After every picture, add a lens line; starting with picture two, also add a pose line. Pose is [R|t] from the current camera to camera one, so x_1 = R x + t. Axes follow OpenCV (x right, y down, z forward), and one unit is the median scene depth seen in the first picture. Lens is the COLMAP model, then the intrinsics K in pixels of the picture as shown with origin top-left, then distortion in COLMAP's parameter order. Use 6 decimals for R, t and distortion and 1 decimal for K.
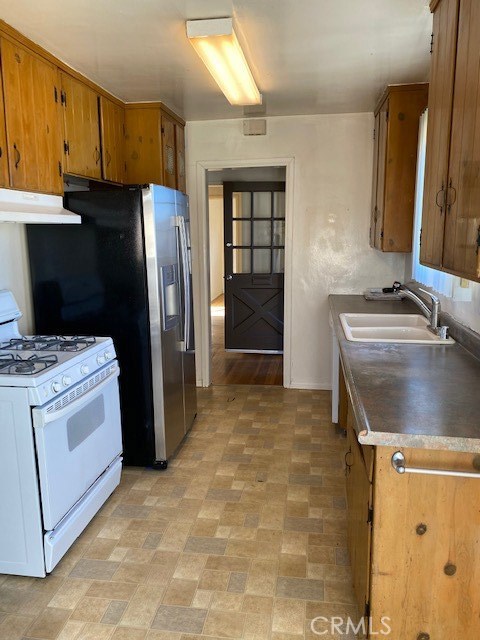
lens RADIAL K [[491.4, 0, 238.9], [0, 491.4, 318.1], [0, 0, 1]] dist [0.021238, -0.009999]
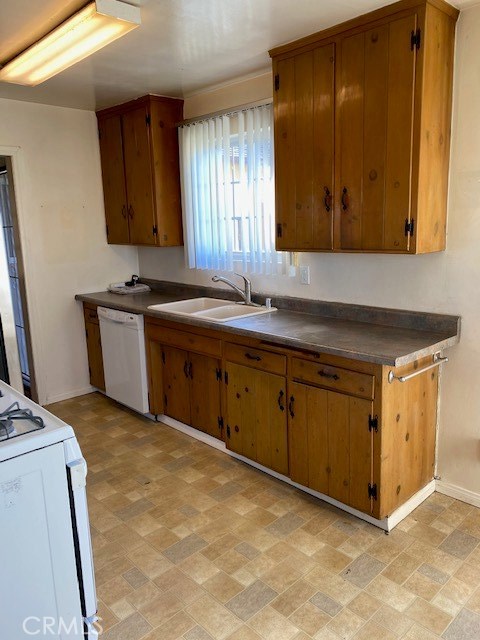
lens RADIAL K [[491.4, 0, 254.5], [0, 491.4, 318.6], [0, 0, 1]] dist [0.021238, -0.009999]
pose [[0.599197, -0.161376, 0.784169, -0.632162], [0.160990, 0.983754, 0.079434, -0.040533], [-0.784248, 0.078647, 0.615443, 0.235369]]
